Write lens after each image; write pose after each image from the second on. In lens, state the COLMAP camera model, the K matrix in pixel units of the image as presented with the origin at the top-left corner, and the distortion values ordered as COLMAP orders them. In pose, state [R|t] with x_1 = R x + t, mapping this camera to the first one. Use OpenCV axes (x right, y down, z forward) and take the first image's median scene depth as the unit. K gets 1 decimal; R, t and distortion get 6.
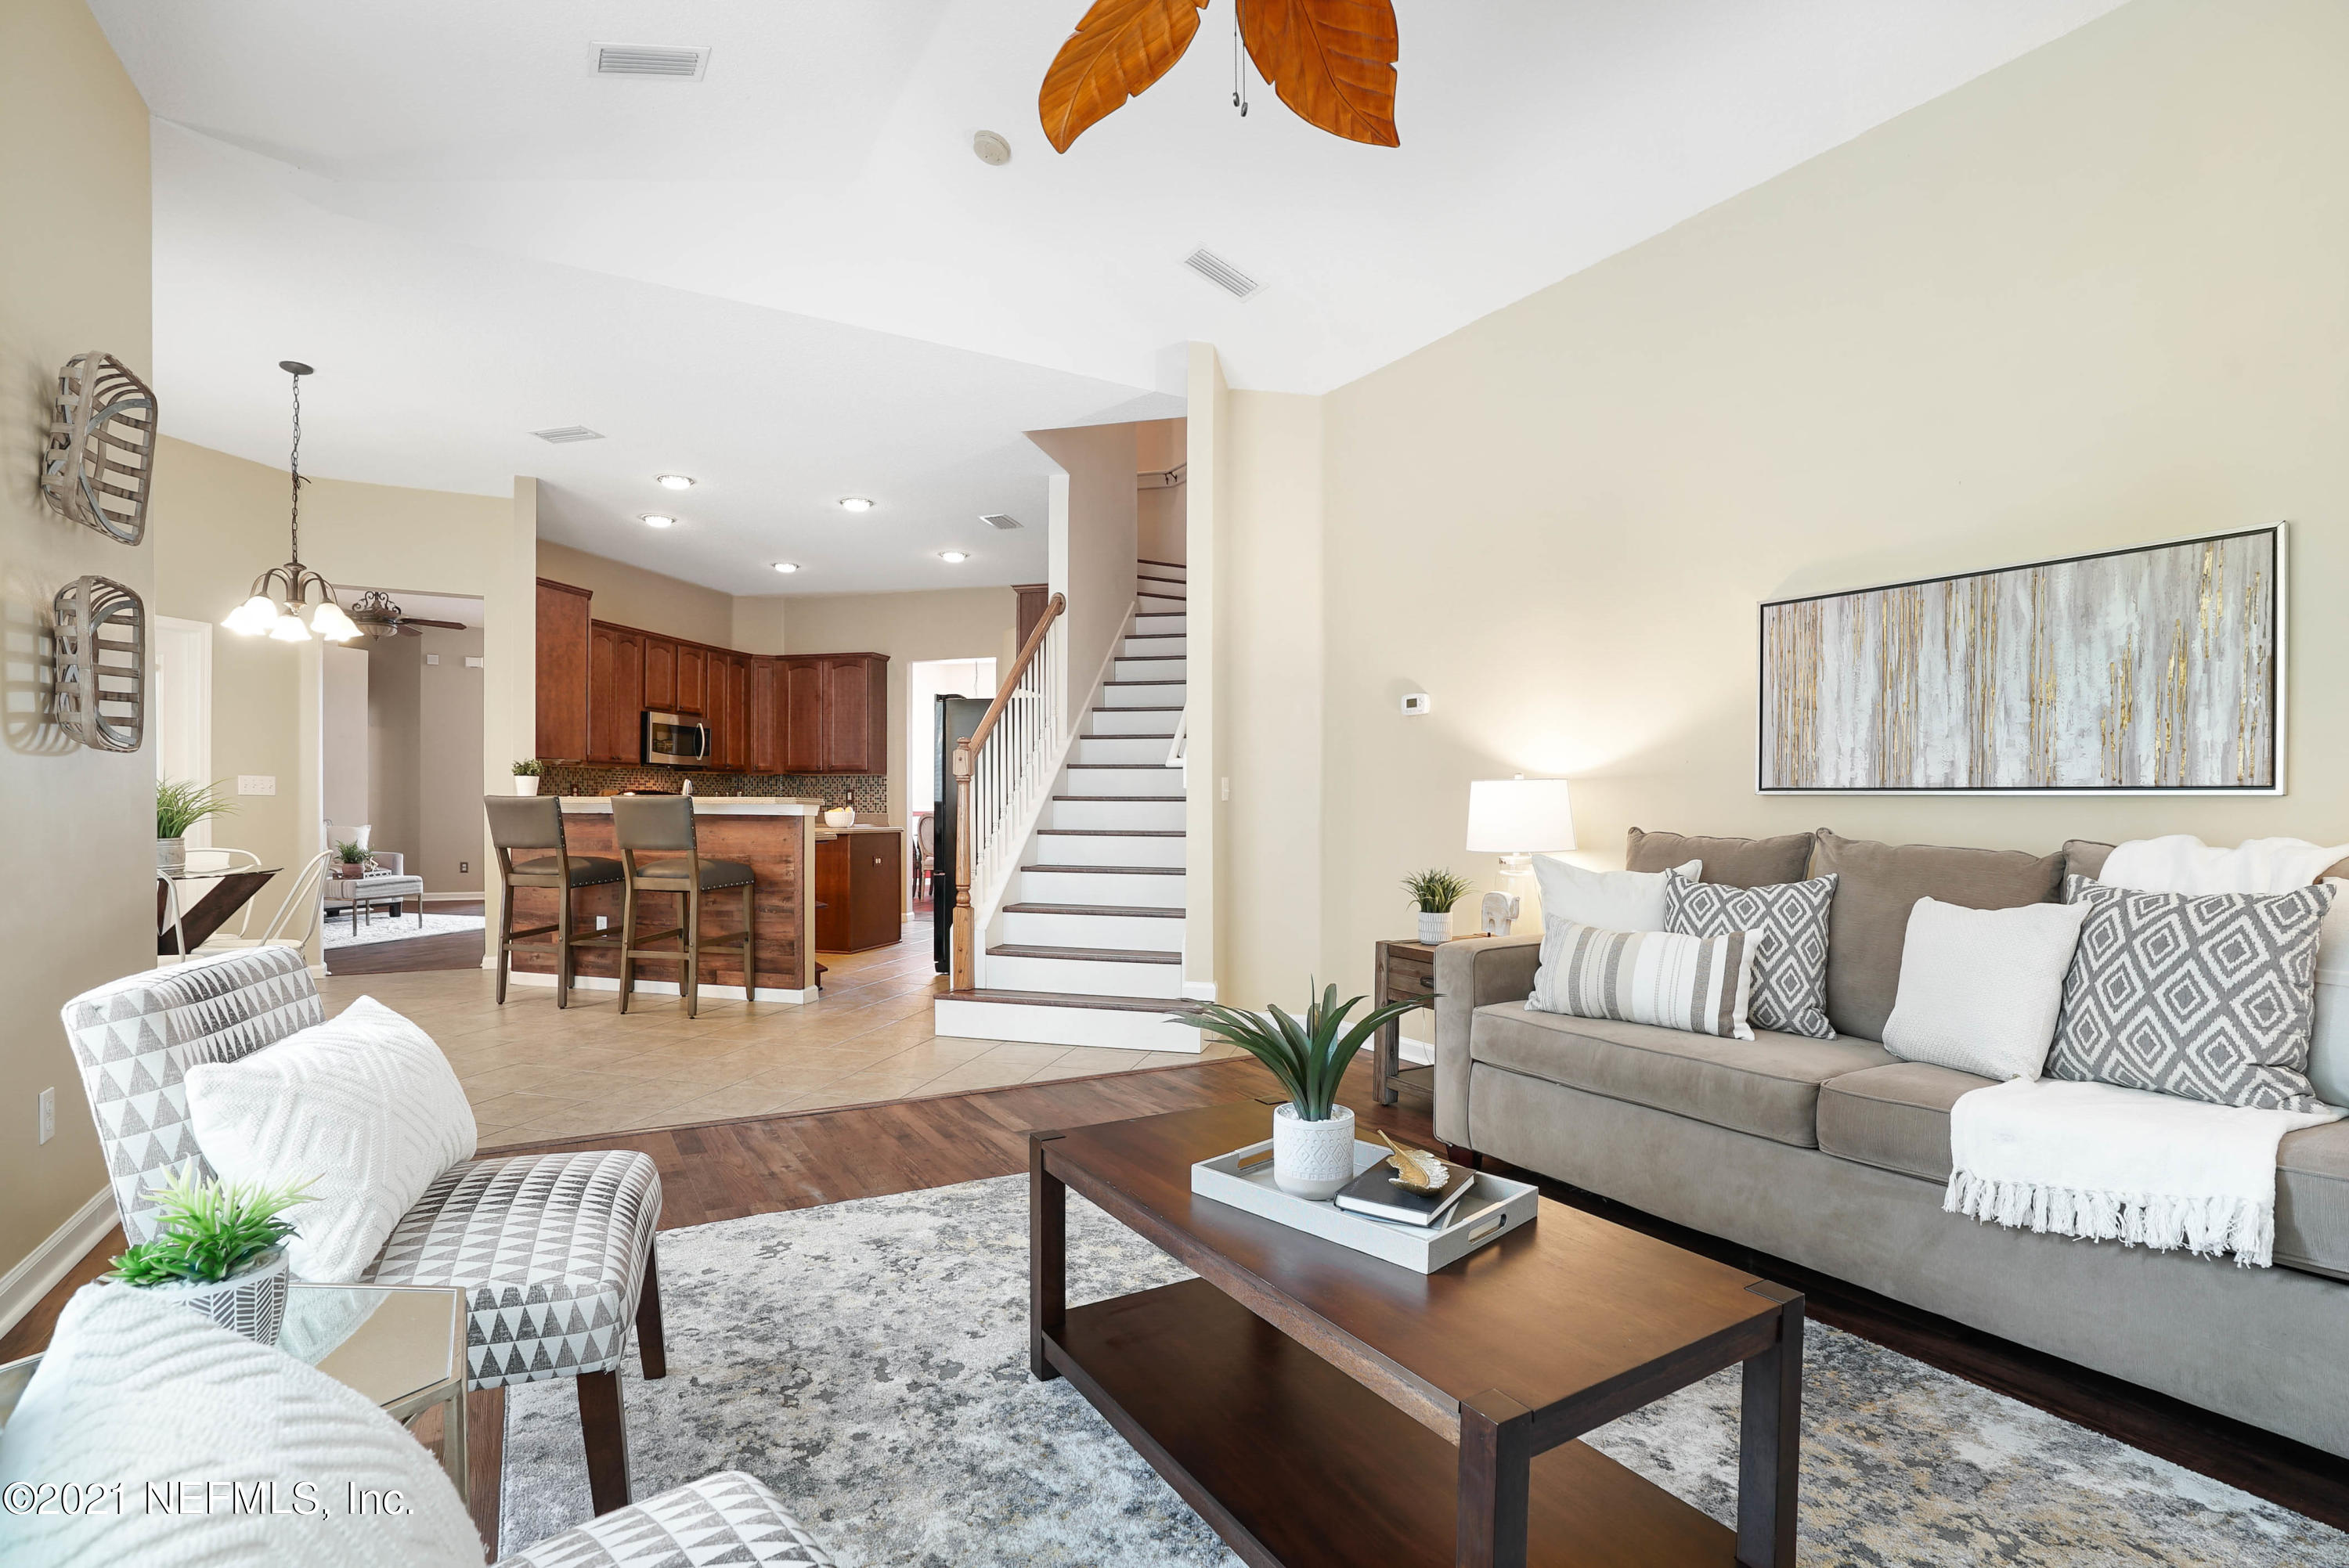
lens RADIAL K [[1085.5, 0, 1184.3], [0, 1085.5, 807.5], [0, 0, 1]] dist [-0.023137, 0.001845]
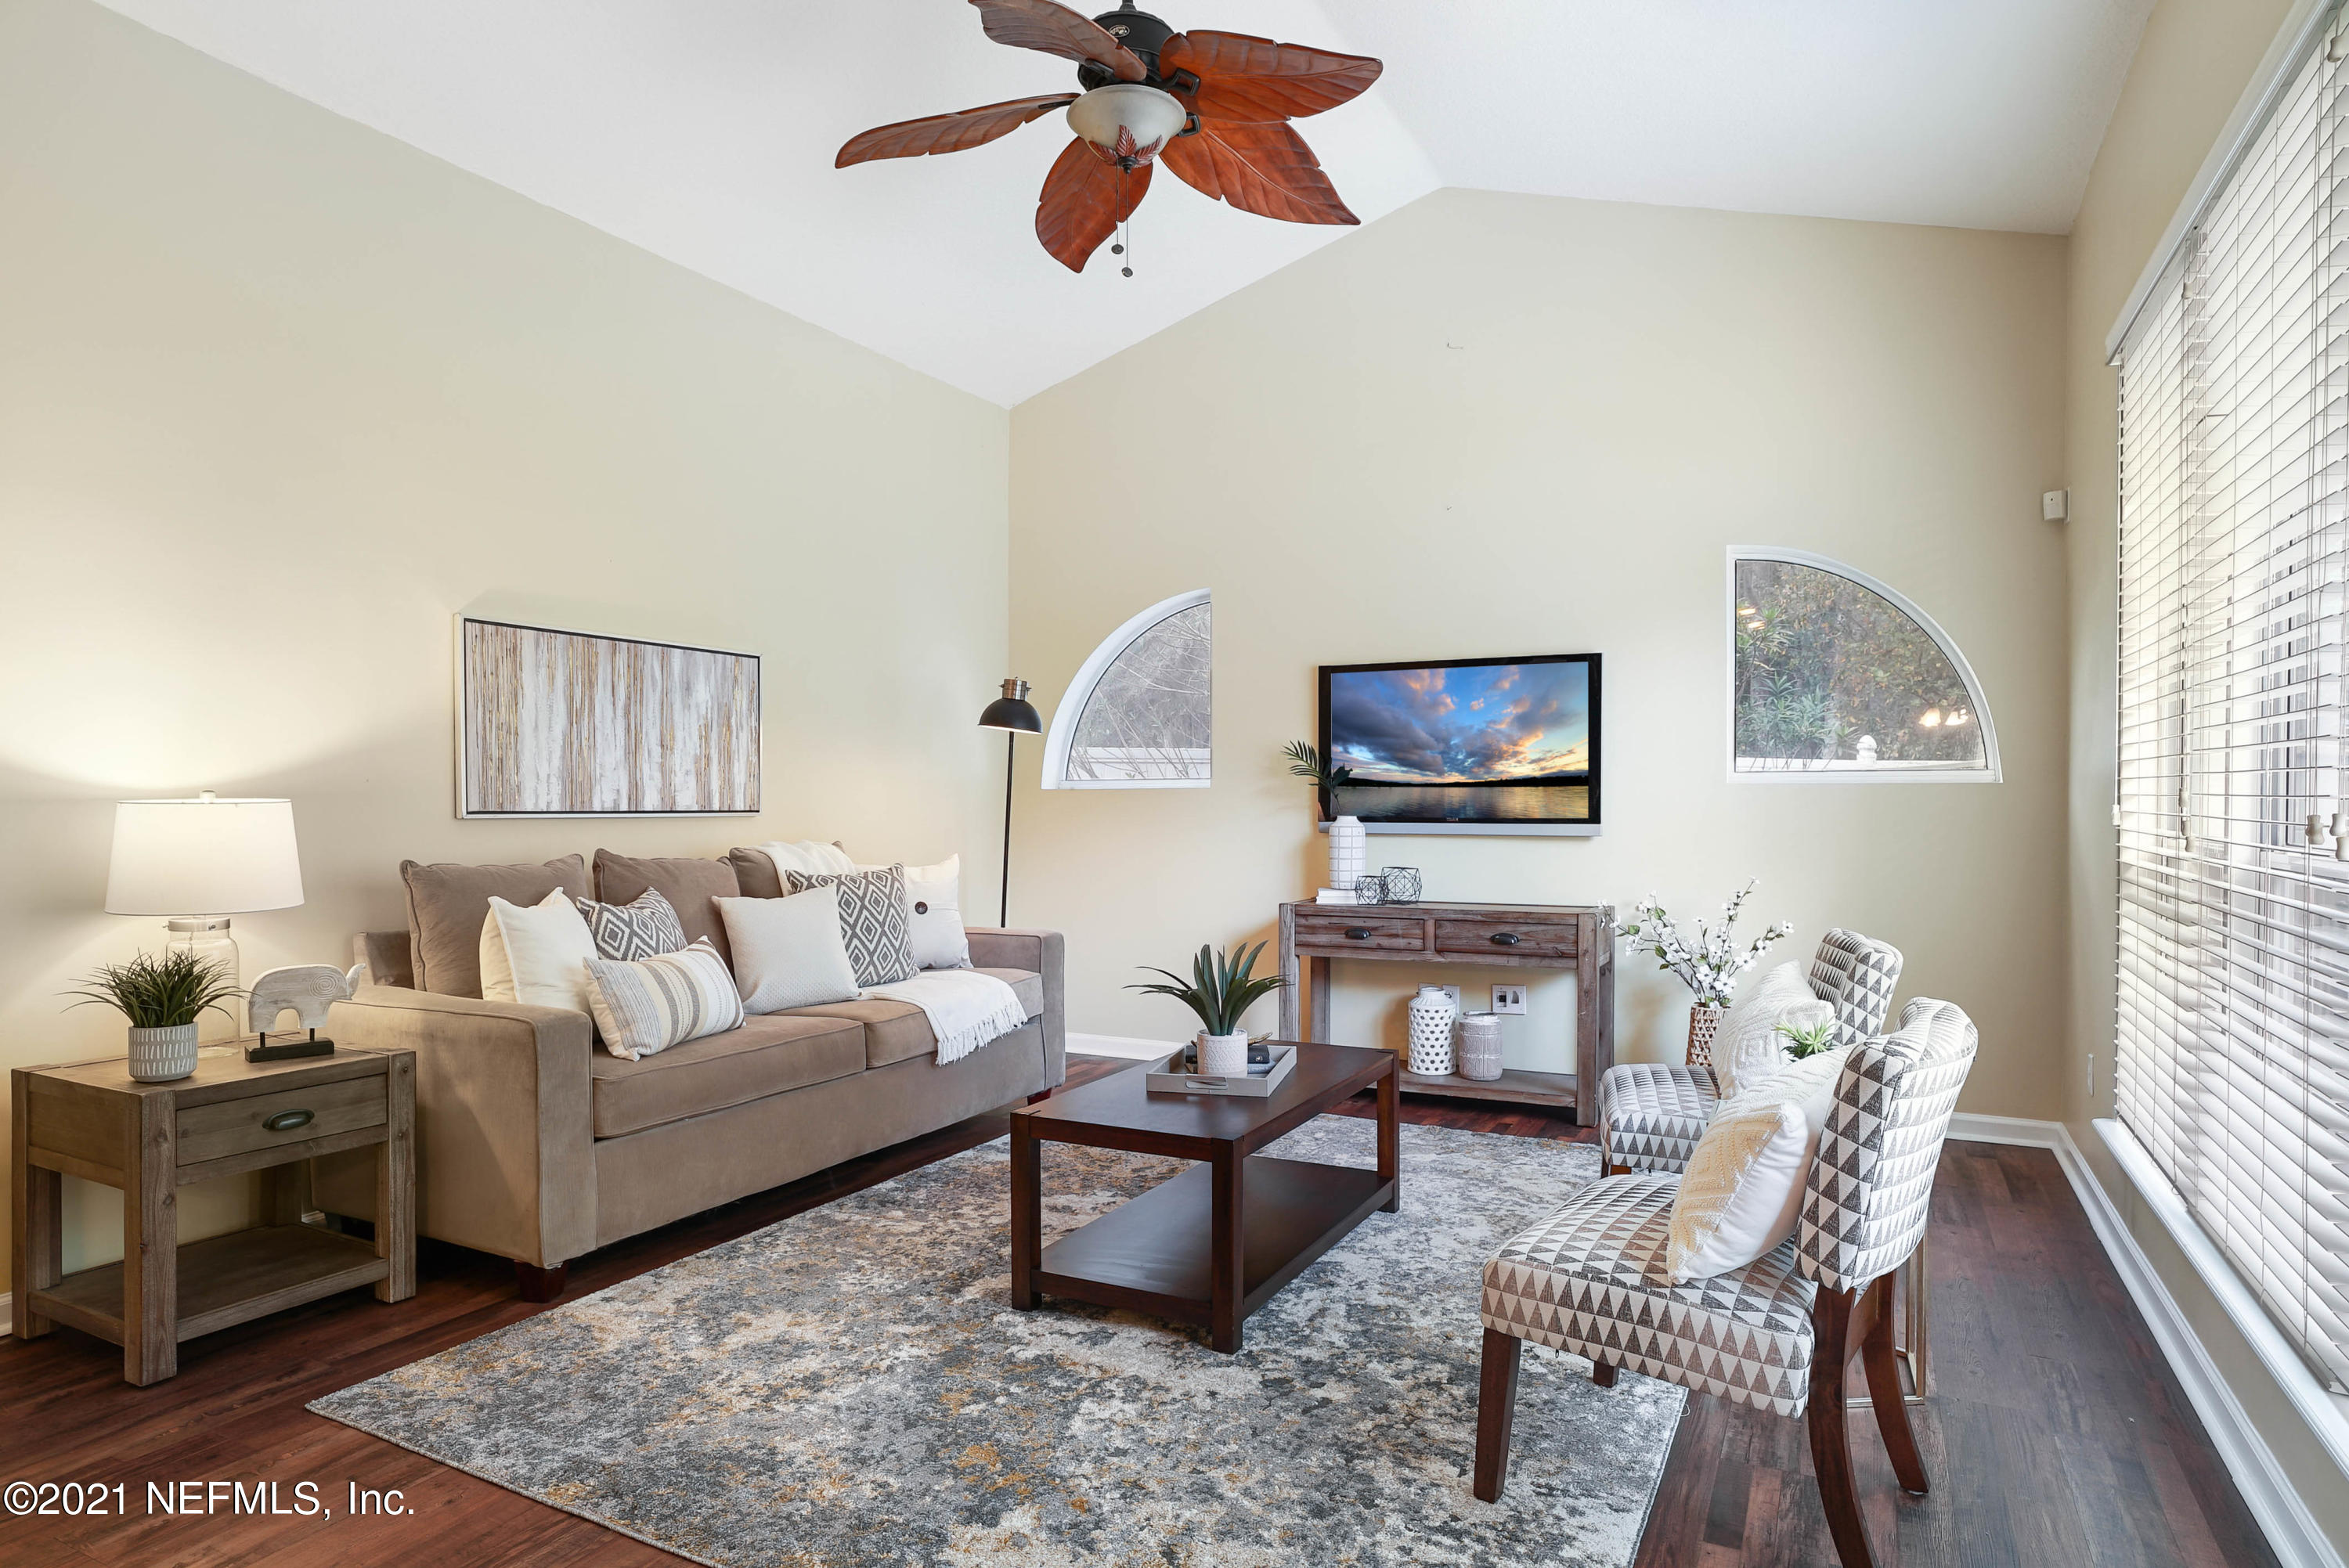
lens RADIAL K [[1294.0, 0, 1179.9], [0, 1294.0, 787.0], [0, 0, 1]] dist [-0.001512, 0.000045]
pose [[-0.505474, 0.009617, 0.862788, -0.890247], [0.008765, 0.999944, -0.006010, -0.032499], [-0.862797, 0.004524, -0.505530, 1.214019]]
